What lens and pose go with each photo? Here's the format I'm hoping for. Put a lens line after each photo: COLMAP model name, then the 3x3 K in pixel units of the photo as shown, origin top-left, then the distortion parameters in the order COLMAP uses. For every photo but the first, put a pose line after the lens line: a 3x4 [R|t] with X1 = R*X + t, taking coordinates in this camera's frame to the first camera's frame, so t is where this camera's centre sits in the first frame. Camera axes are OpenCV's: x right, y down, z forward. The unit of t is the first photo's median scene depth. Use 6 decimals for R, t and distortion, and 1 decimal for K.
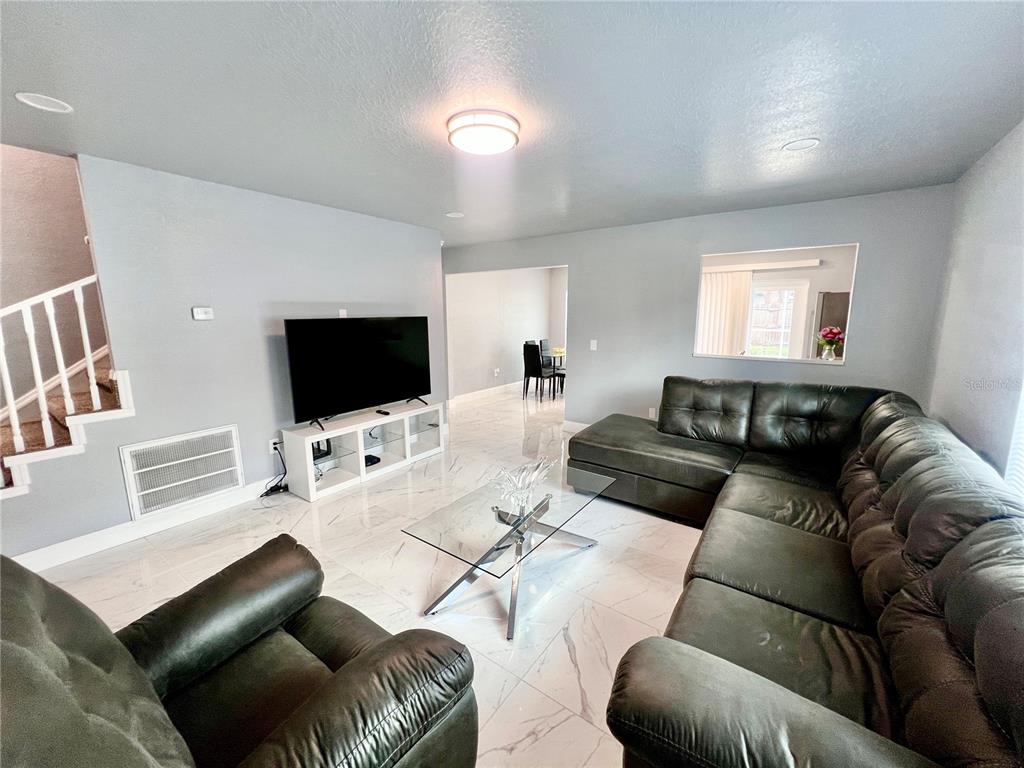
lens RADIAL K [[410.6, 0, 514.5], [0, 410.6, 385.4], [0, 0, 1]] dist [-0.000089, 0.000010]
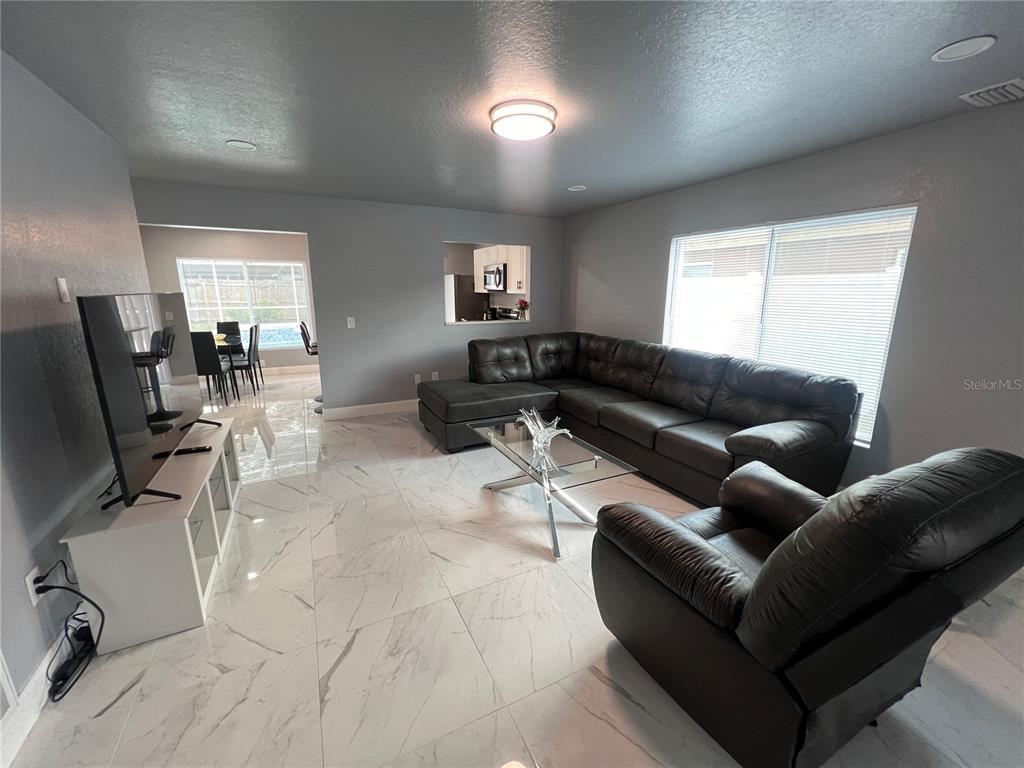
lens RADIAL K [[411.4, 0, 508.5], [0, 411.4, 381.5], [0, 0, 1]] dist [-0.002833, 0.000082]
pose [[0.455915, -0.188408, 0.869853, -0.696038], [0.150664, 0.979570, 0.133205, -0.050176], [-0.877178, 0.070325, 0.474987, 0.329226]]
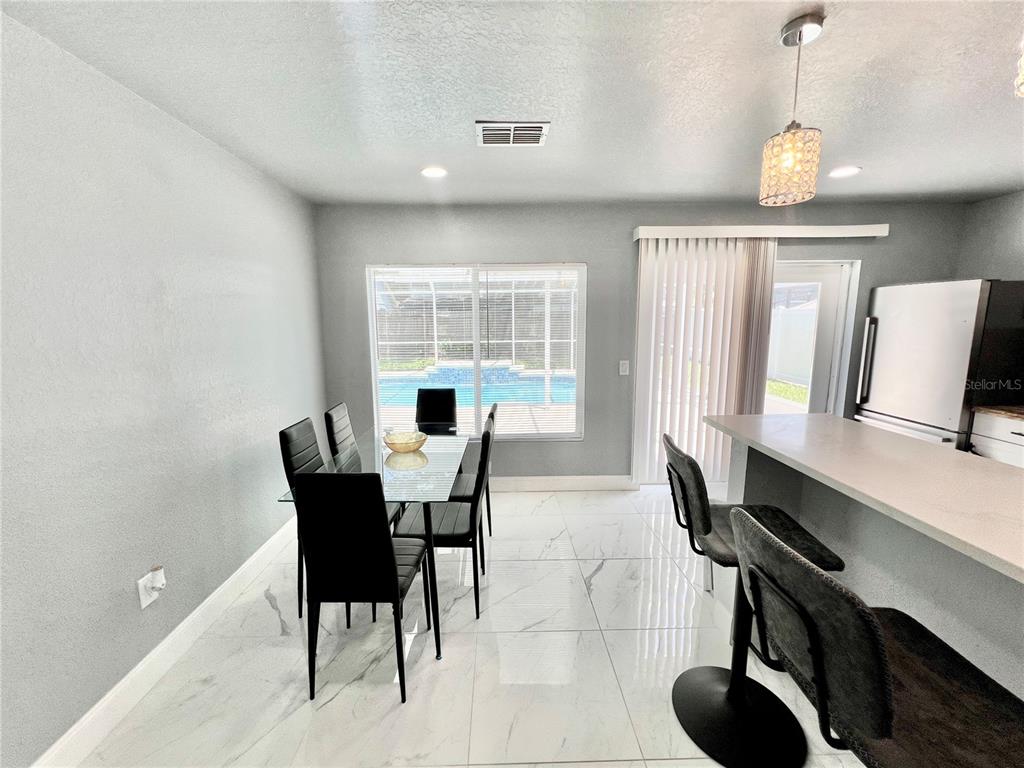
lens RADIAL K [[411.4, 0, 508.5], [0, 411.4, 381.5], [0, 0, 1]] dist [-0.002833, 0.000082]
pose [[0.792893, -0.089715, 0.602721, -0.029410], [0.106863, 0.994246, 0.007414, -0.265630], [-0.599918, 0.058530, 0.797918, 1.480774]]
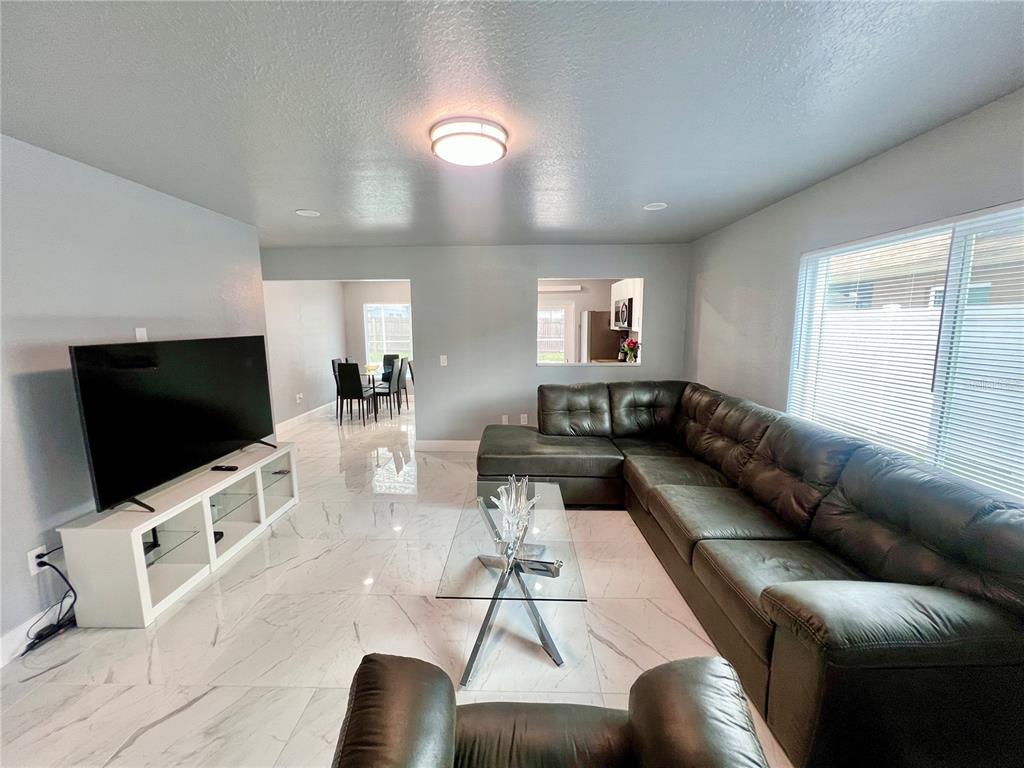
lens RADIAL K [[412.1, 0, 509.9], [0, 412.1, 374.6], [0, 0, 1]] dist [0.000106, -0.000006]
pose [[0.823346, -0.072721, 0.562861, -0.341143], [0.102655, 0.994481, -0.021676, -0.035688], [-0.558178, 0.075628, 0.826267, 0.110831]]
